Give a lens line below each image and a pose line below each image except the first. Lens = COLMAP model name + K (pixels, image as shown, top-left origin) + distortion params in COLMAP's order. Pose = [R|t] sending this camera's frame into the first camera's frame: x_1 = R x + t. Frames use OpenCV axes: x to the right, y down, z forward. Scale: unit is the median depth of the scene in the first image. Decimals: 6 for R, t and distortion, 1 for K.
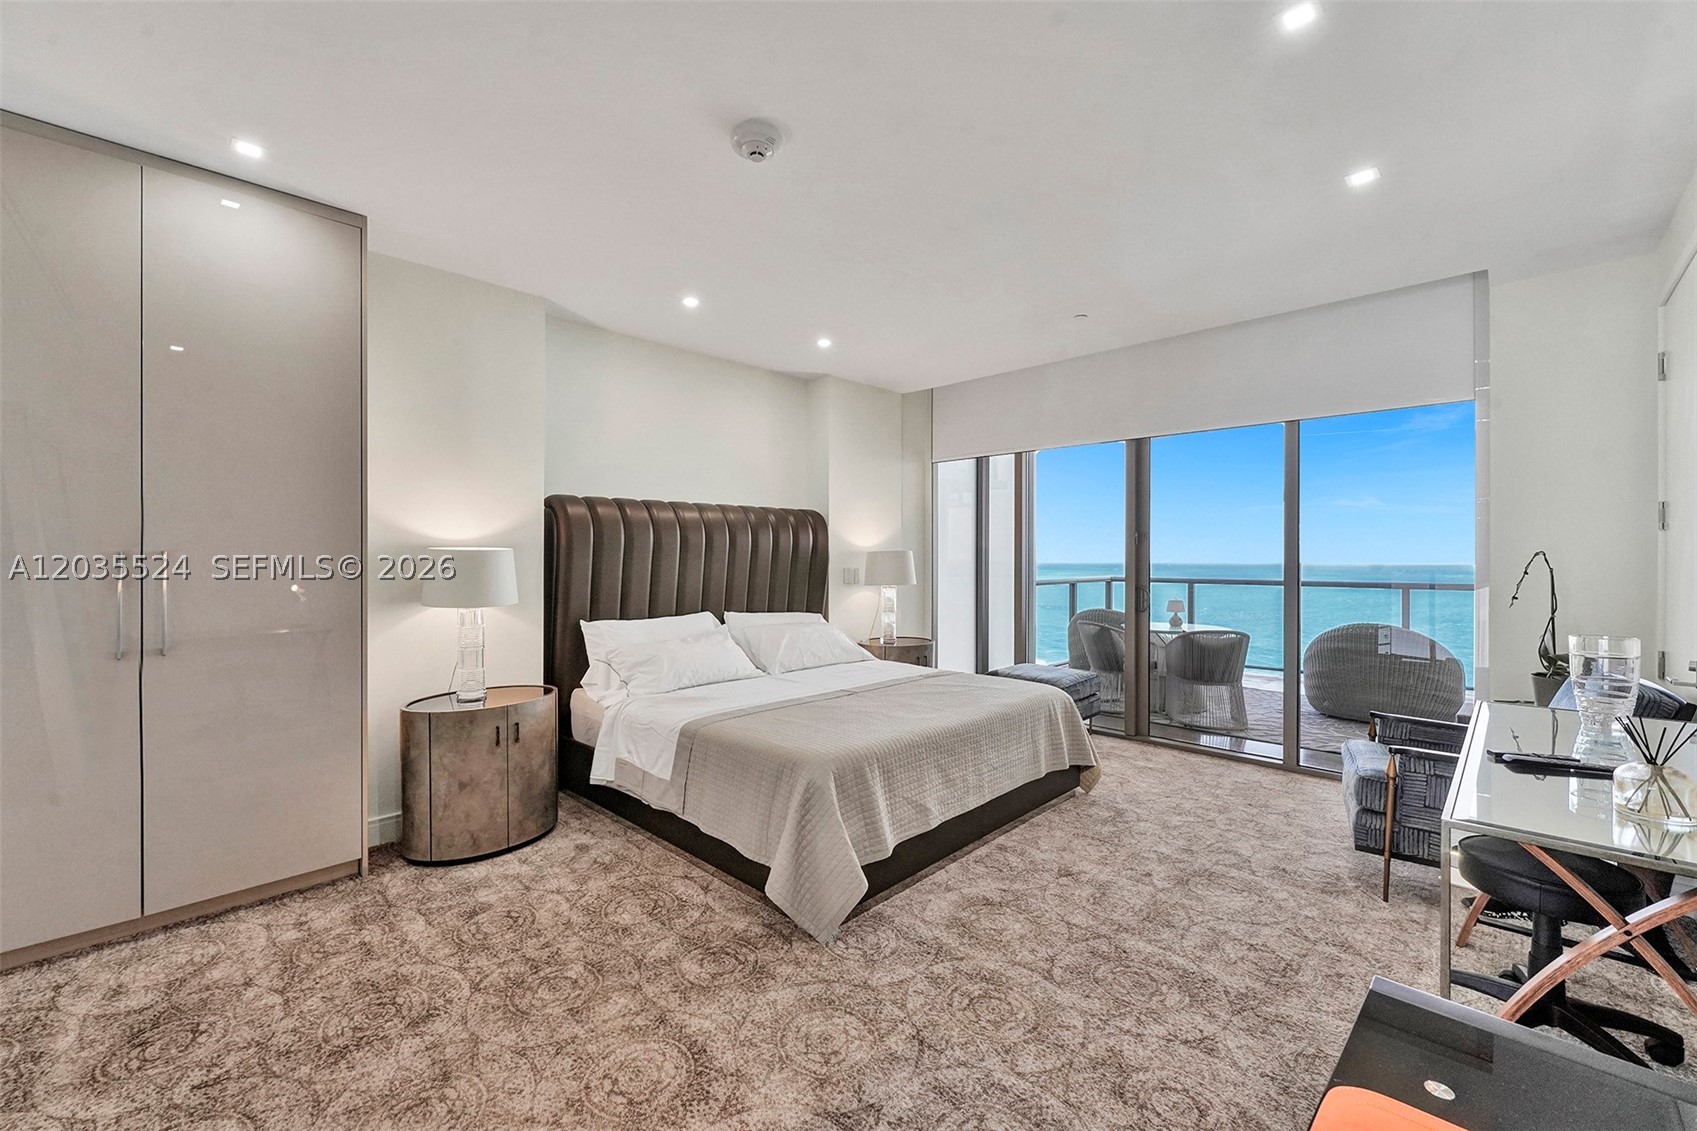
lens RADIAL K [[687.4, 0, 845.0], [0, 687.4, 550.3], [0, 0, 1]] dist [-0.001677, -0.000105]
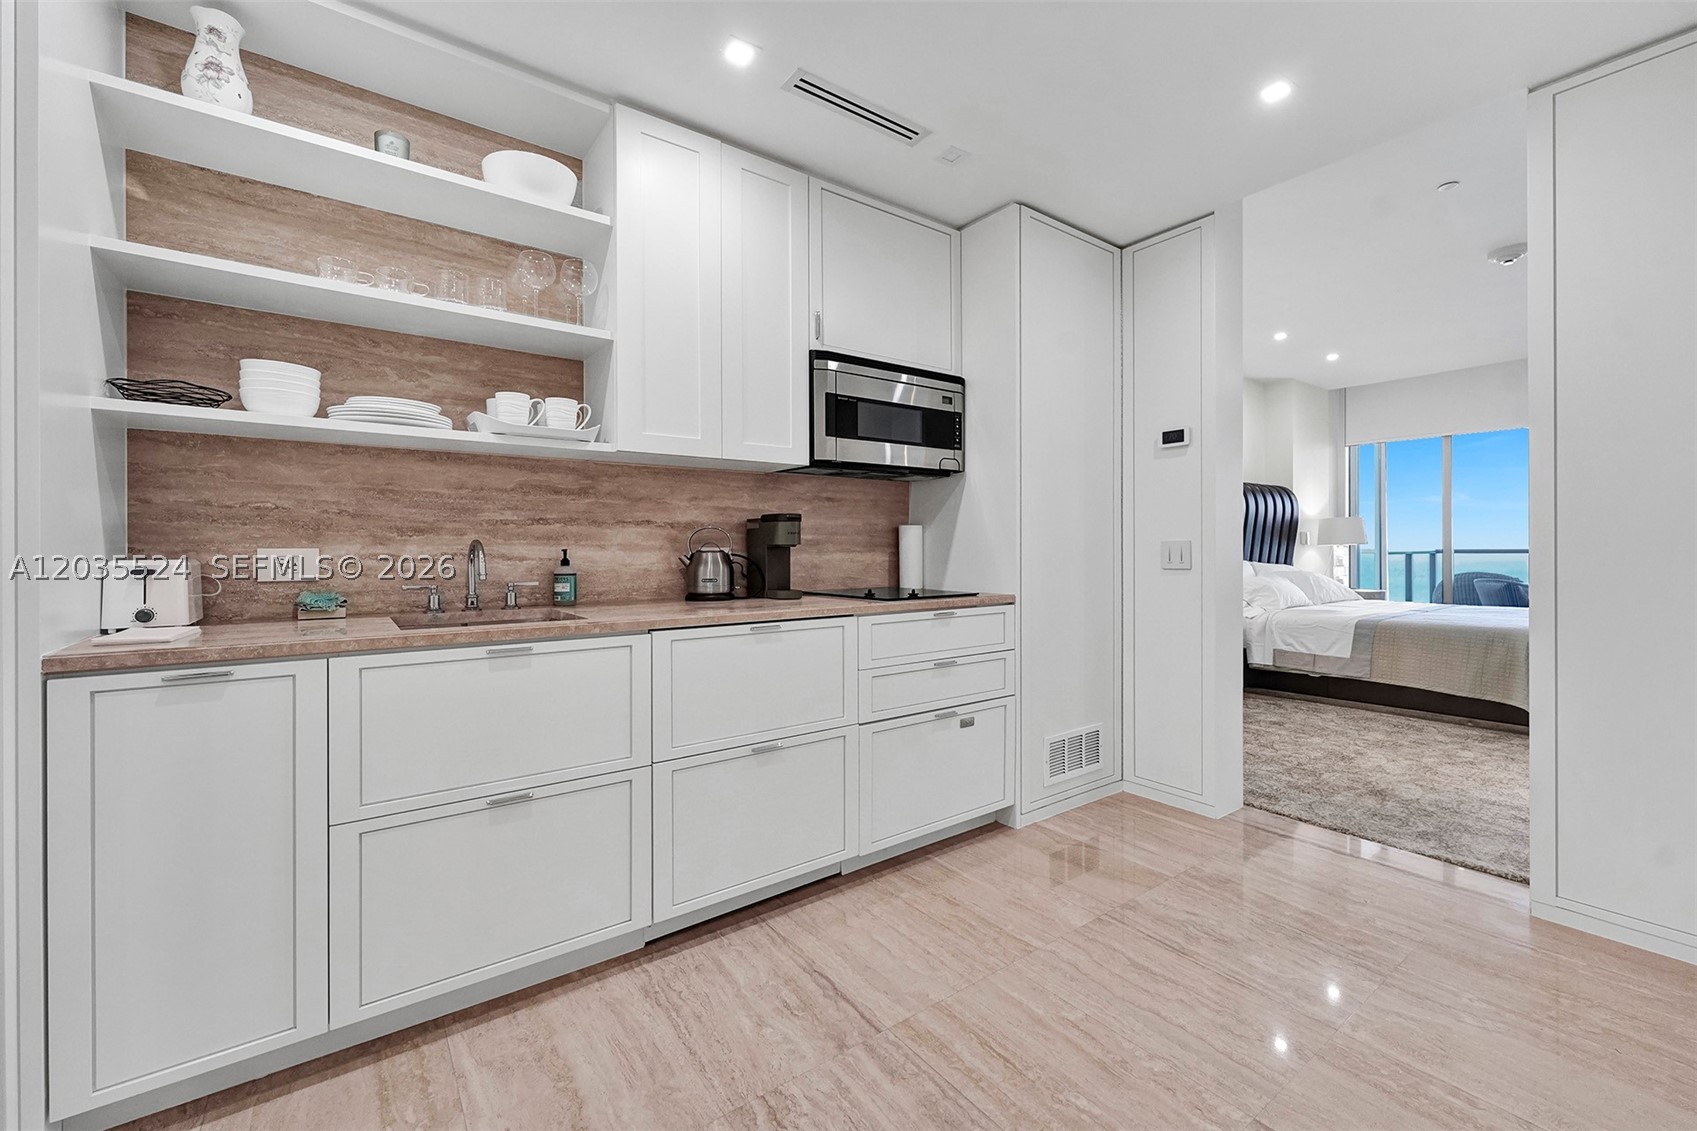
lens RADIAL K [[692.6, 0, 852.1], [0, 692.6, 547.2], [0, 0, 1]] dist [-0.001297, 0.000087]
pose [[0.987894, -0.007241, -0.154964, -1.300502], [0.008004, 0.999959, 0.004303, 0.089570], [0.154926, -0.005491, 0.987911, -0.801986]]
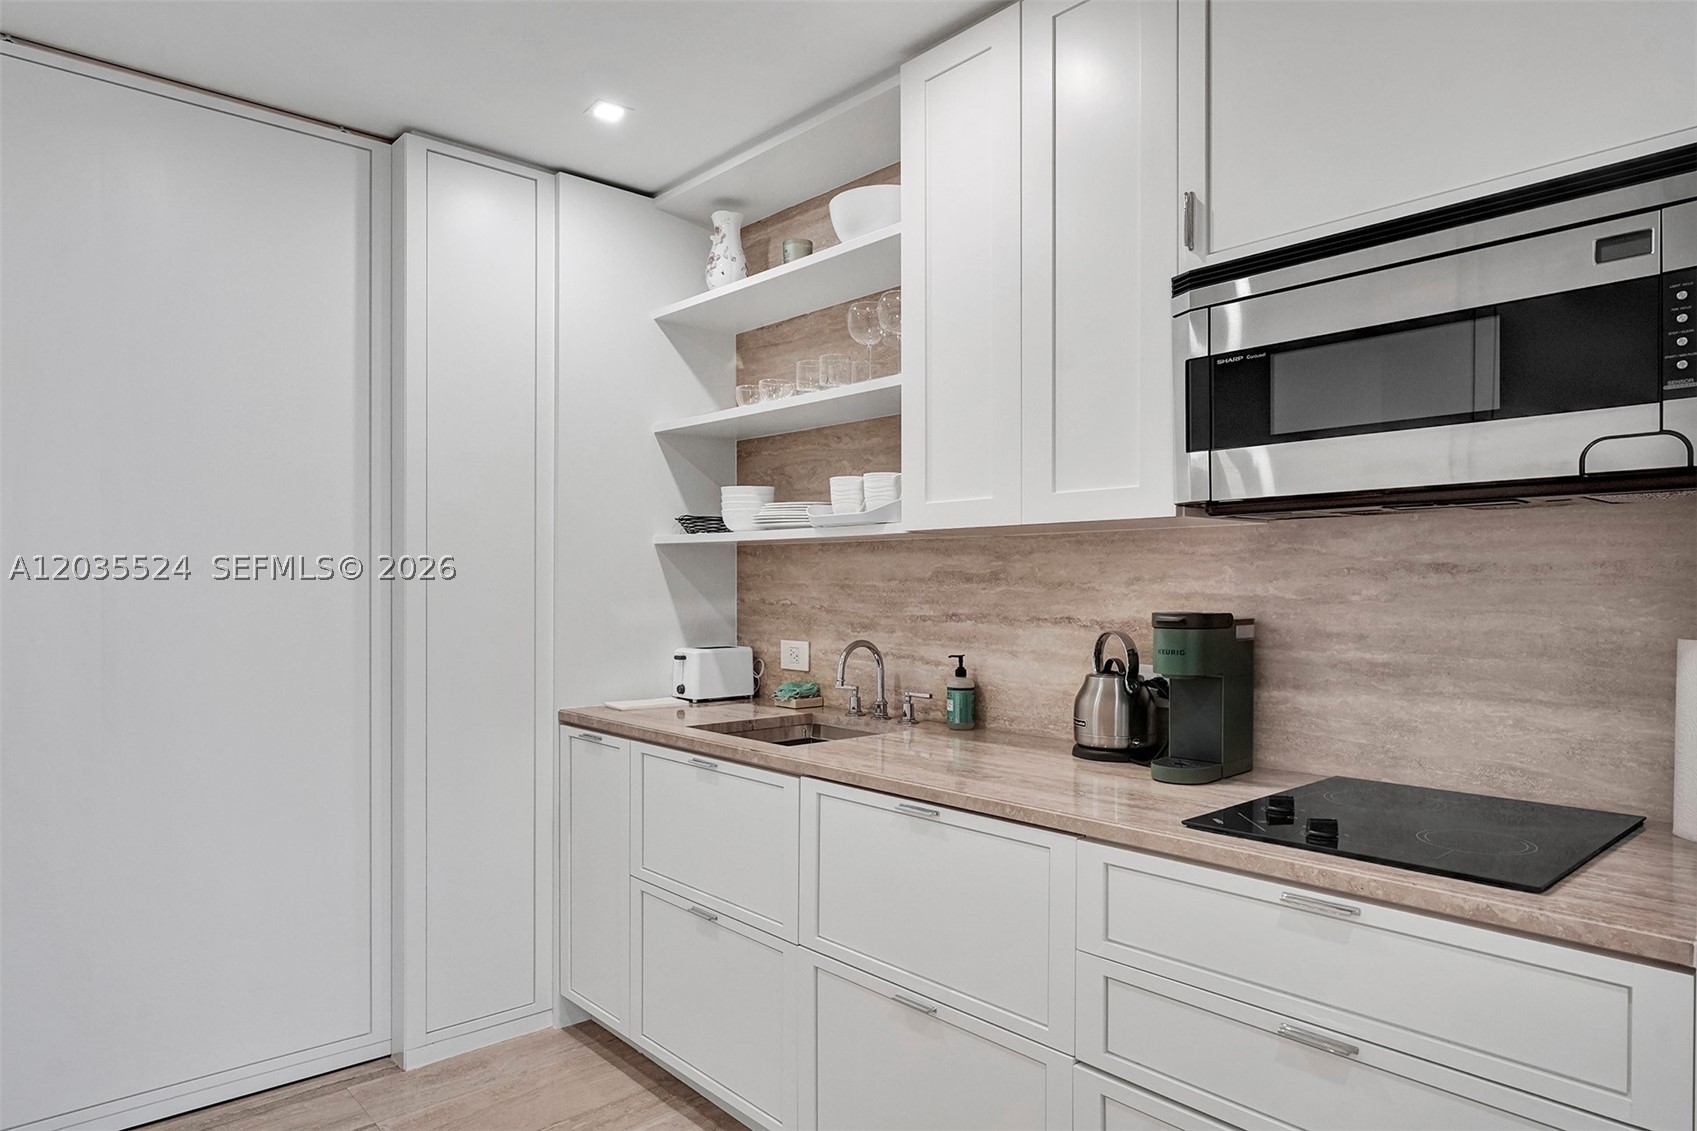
lens RADIAL K [[1043.6, 0, 851.2], [0, 1043.6, 594.0], [0, 0, 1]] dist [-0.000096, -0.000440]
pose [[-0.066522, 0.007313, -0.997758, -0.777462], [0.004445, 0.999965, 0.007033, 0.025673], [0.997775, -0.003967, -0.066552, -0.023169]]
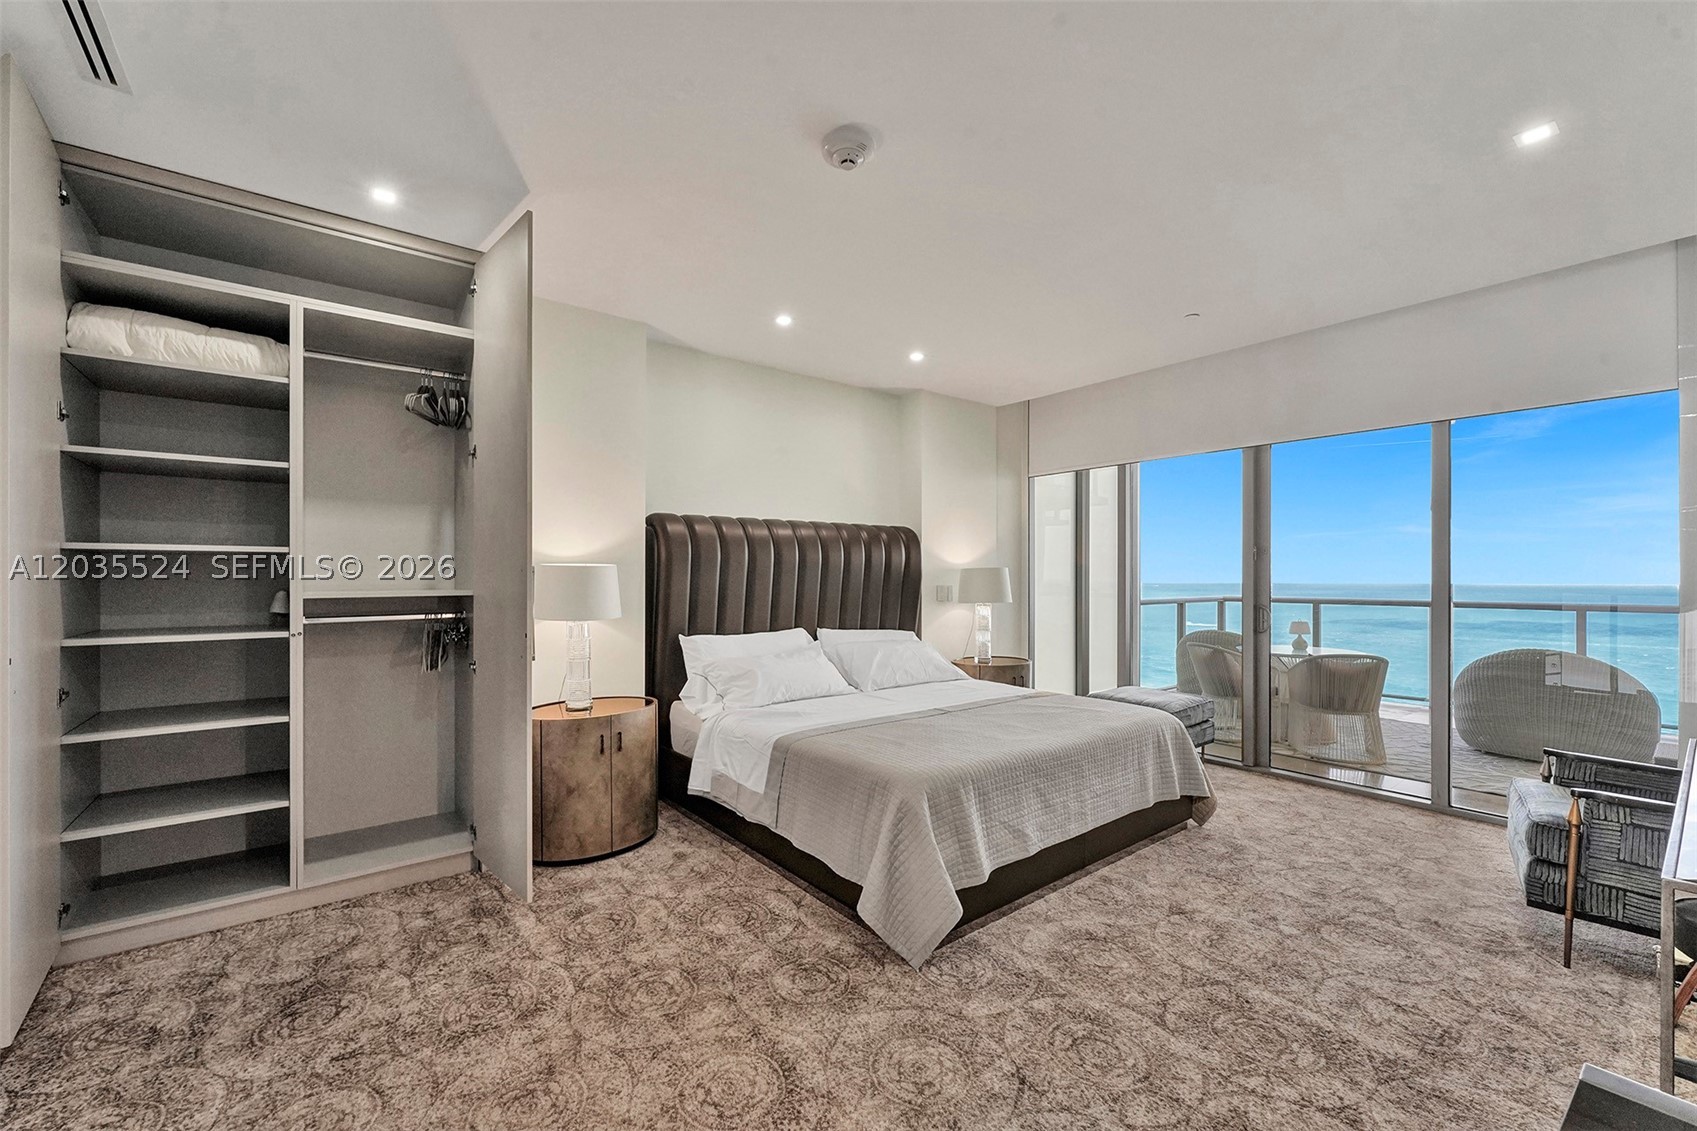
lens RADIAL K [[684.7, 0, 847.2], [0, 684.7, 569.0], [0, 0, 1]] dist [-0.001522, -0.000018]
pose [[0.991353, -0.001370, -0.131215, -0.000773], [0.001160, 0.999998, -0.001677, 0.008297], [0.131217, 0.001510, 0.991353, 0.023596]]
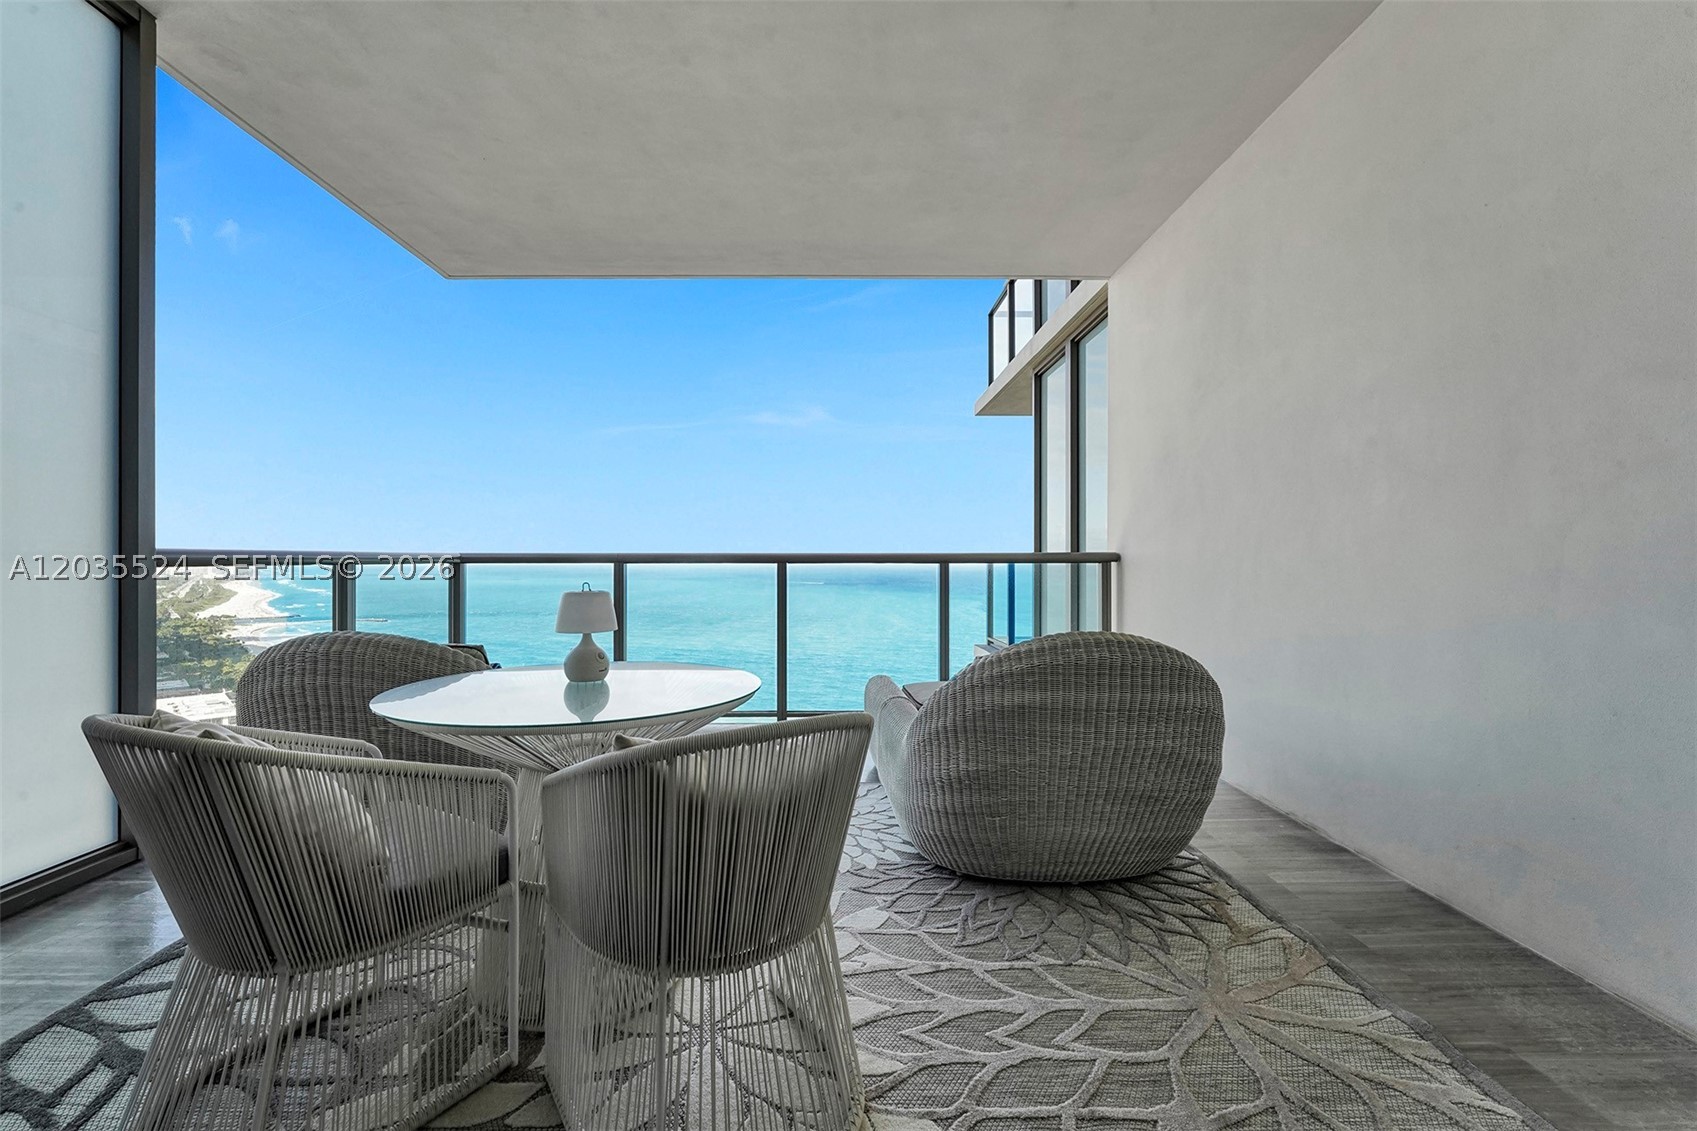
lens RADIAL K [[684.7, 0, 847.2], [0, 684.7, 569.0], [0, 0, 1]] dist [-0.001522, -0.000018]
pose [[0.702760, -0.019717, 0.711154, 0.880713], [-0.001366, 0.999577, 0.029064, 0.130560], [-0.711426, -0.021397, 0.702436, 1.769271]]
